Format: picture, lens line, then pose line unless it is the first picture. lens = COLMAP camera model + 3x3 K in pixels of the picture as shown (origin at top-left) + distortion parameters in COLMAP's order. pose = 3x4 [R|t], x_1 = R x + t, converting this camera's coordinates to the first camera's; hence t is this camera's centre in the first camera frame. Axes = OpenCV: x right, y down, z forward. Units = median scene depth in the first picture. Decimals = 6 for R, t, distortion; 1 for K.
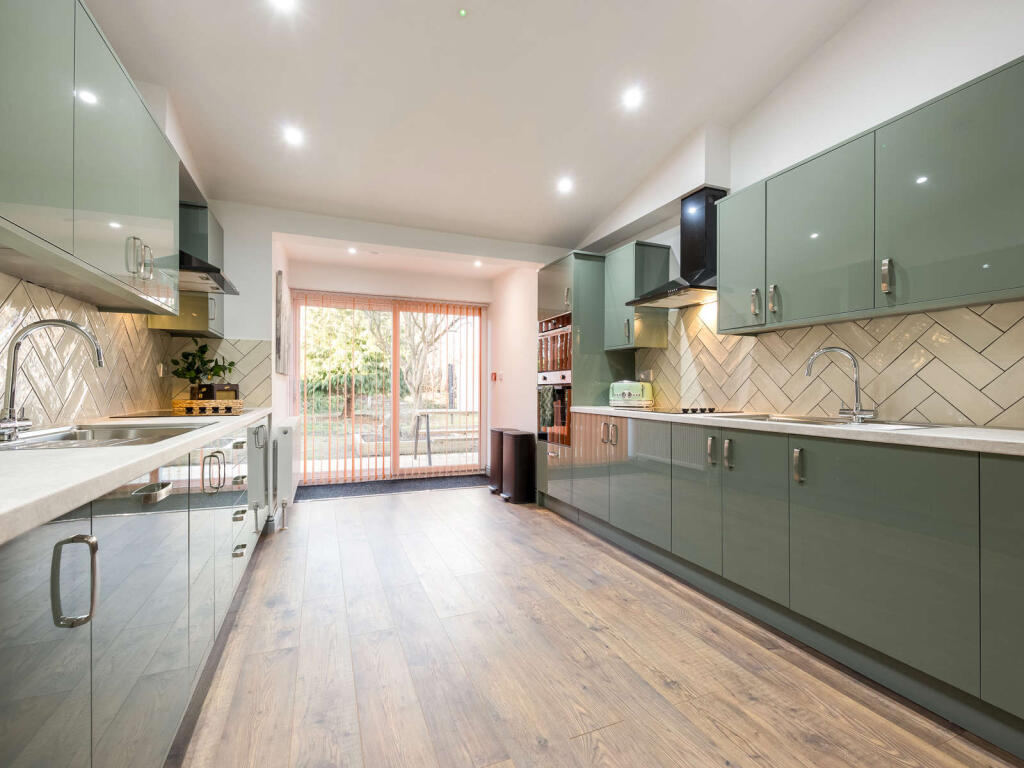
lens RADIAL K [[465.3, 0, 514.0], [0, 465.3, 387.7], [0, 0, 1]] dist [-0.001820, -0.000057]
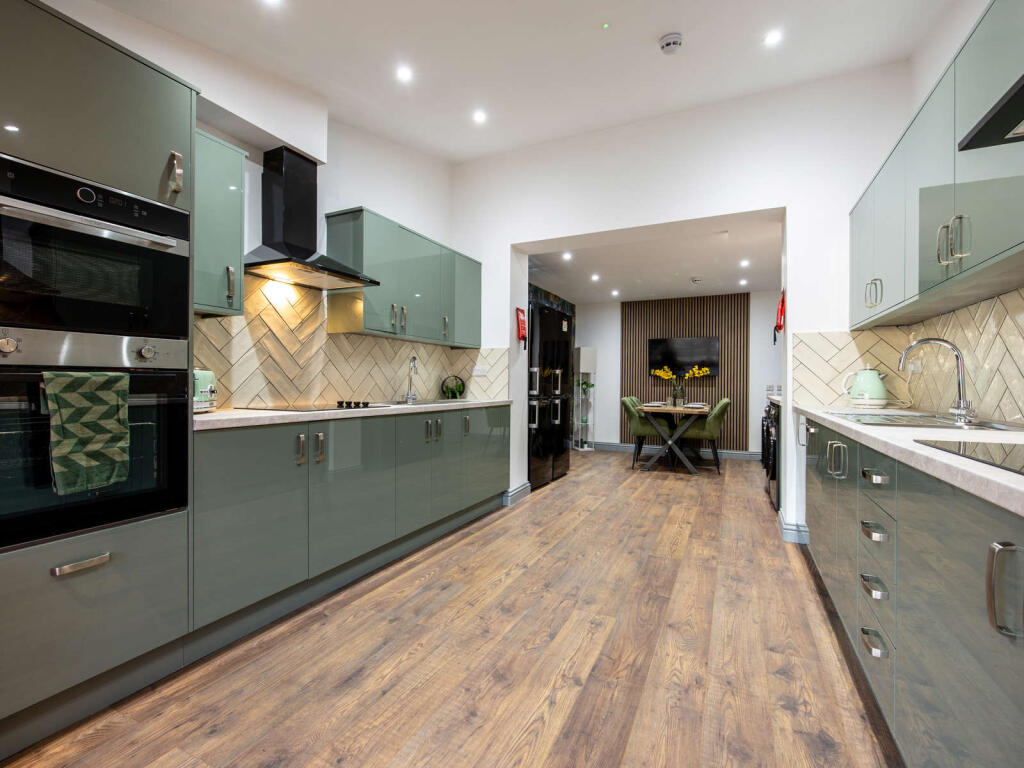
lens RADIAL K [[465.3, 0, 514.0], [0, 465.3, 387.7], [0, 0, 1]] dist [-0.001820, -0.000057]
pose [[-0.669851, -0.010923, 0.742415, -0.424648], [-0.007162, 0.999940, 0.008251, 0.001660], [-0.742461, 0.000210, -0.669890, 1.044681]]
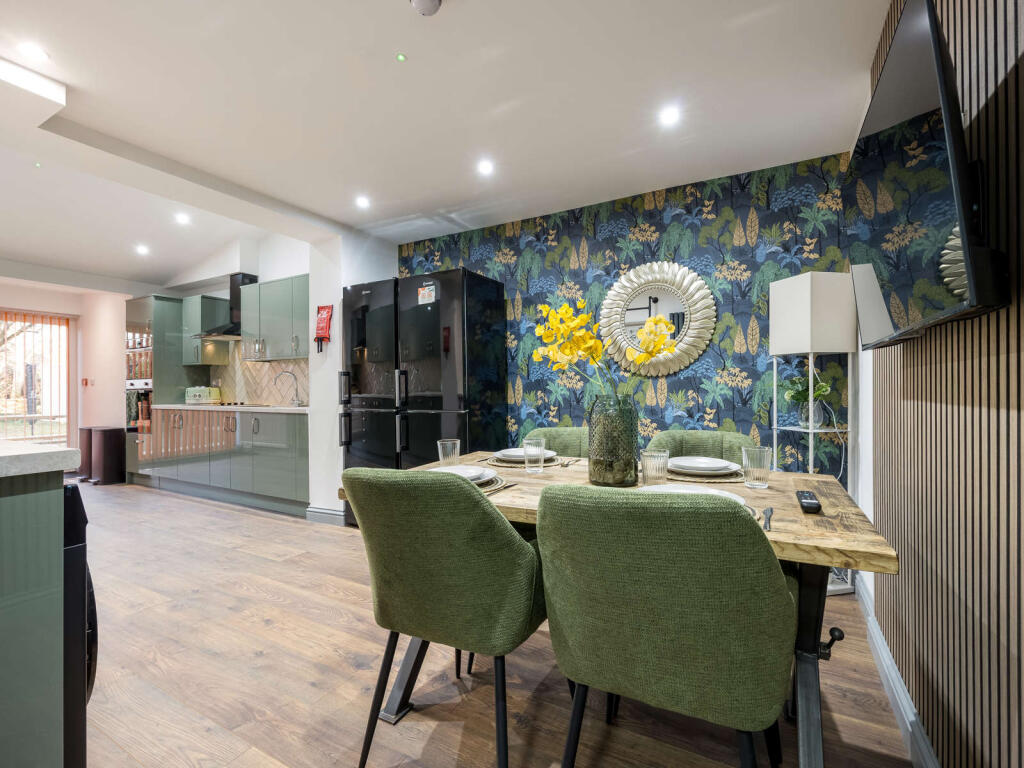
lens RADIAL K [[465.3, 0, 514.0], [0, 465.3, 387.7], [0, 0, 1]] dist [-0.001820, -0.000057]
pose [[0.783782, -0.008713, 0.620975, 0.105448], [0.009388, 0.999954, 0.002181, -0.004371], [-0.620965, 0.004121, 0.783828, -0.755237]]
